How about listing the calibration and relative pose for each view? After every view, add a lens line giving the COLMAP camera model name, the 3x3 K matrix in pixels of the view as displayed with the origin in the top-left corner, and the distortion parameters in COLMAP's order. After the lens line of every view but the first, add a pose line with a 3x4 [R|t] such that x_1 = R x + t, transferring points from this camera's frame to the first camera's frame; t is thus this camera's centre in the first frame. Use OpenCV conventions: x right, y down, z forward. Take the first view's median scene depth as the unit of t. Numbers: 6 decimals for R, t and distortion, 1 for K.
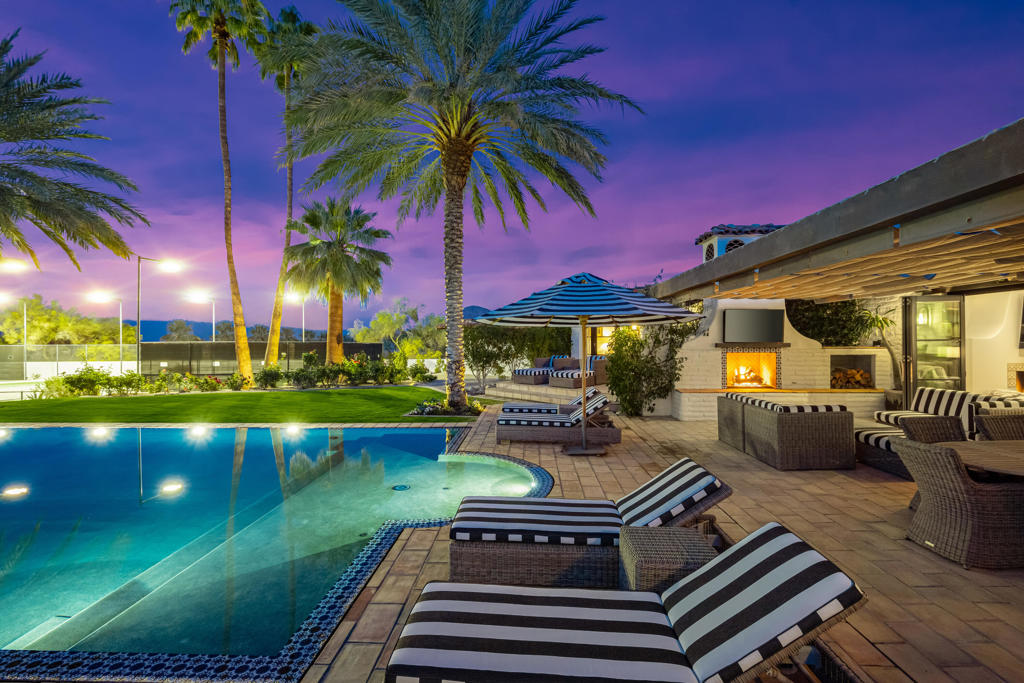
lens RADIAL K [[443.9, 0, 507.0], [0, 443.9, 343.6], [0, 0, 1]] dist [-0.001013, -0.000345]
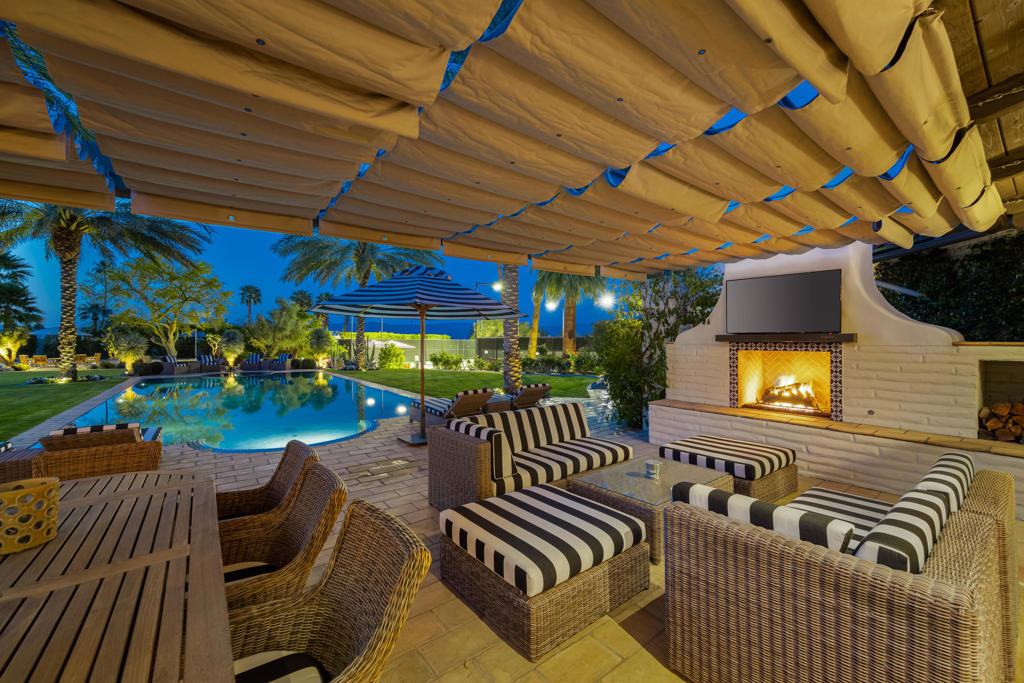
lens RADIAL K [[401.1, 0, 507.3], [0, 401.1, 341.1], [0, 0, 1]] dist [0.008563, -0.000008]
pose [[0.642337, 0.003555, -0.766414, 0.731611], [0.001096, 0.999984, 0.005556, 0.004522], [0.766421, -0.004409, 0.642323, 0.393005]]
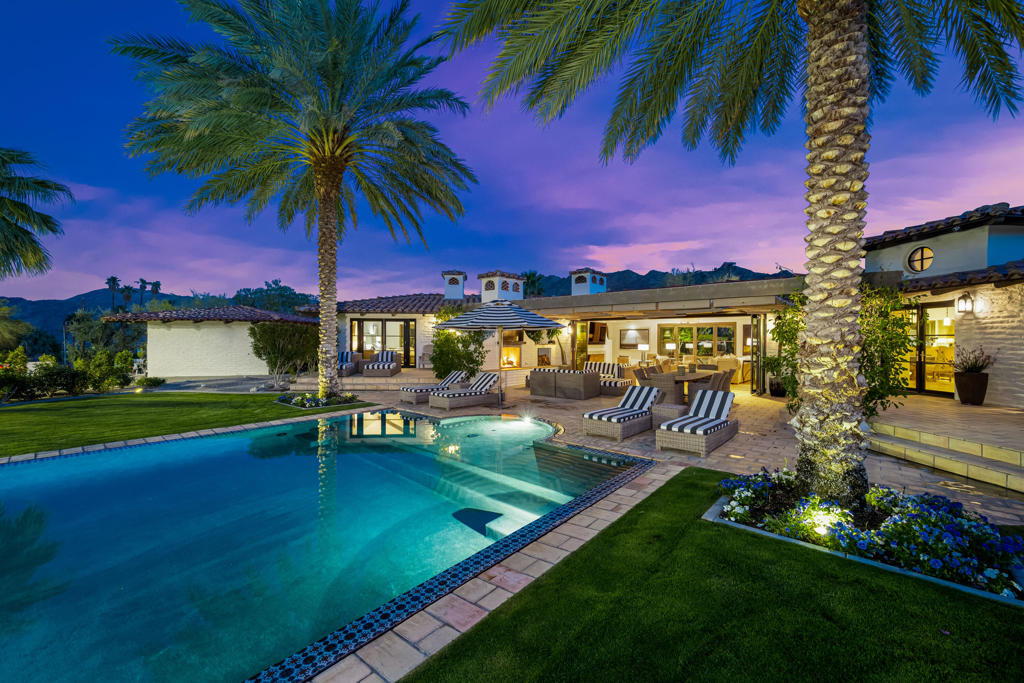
lens RADIAL K [[401.1, 0, 507.3], [0, 401.1, 341.1], [0, 0, 1]] dist [0.008563, -0.000008]
pose [[0.627741, 0.006244, 0.778398, -0.677145], [-0.003756, 0.999980, -0.004992, 0.004504], [-0.778414, 0.000210, 0.627752, 0.031489]]
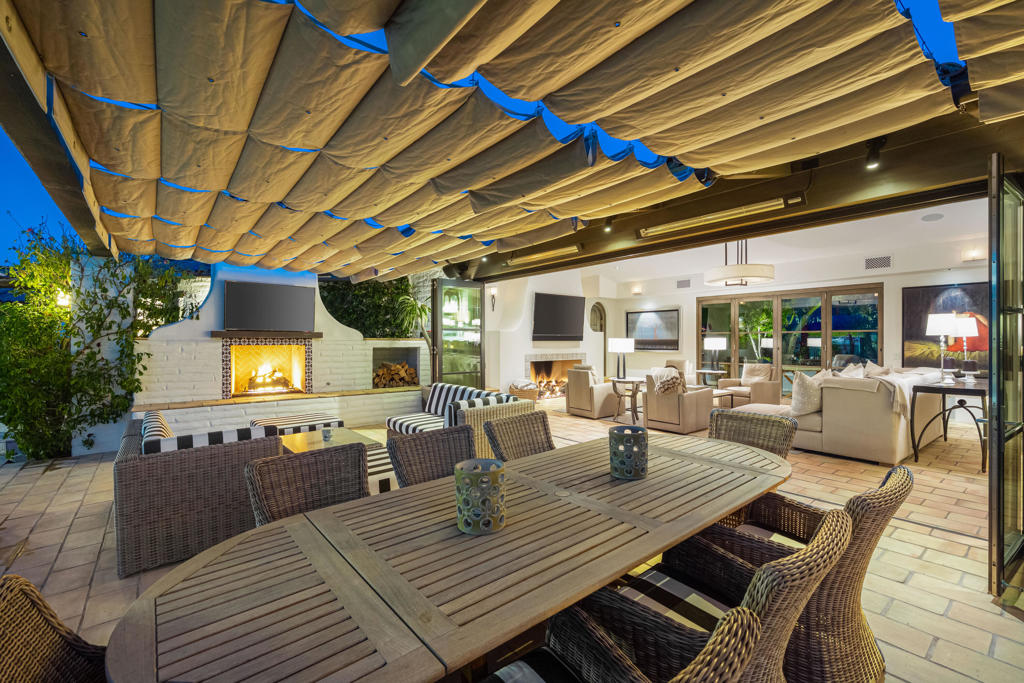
lens RADIAL K [[443.9, 0, 507.0], [0, 443.9, 343.6], [0, 0, 1]] dist [-0.001013, -0.000345]
pose [[0.756411, 0.002157, 0.654093, 0.375812], [-0.001911, 0.999998, -0.001087, 0.018207], [-0.654094, -0.000428, 0.756413, 0.210744]]
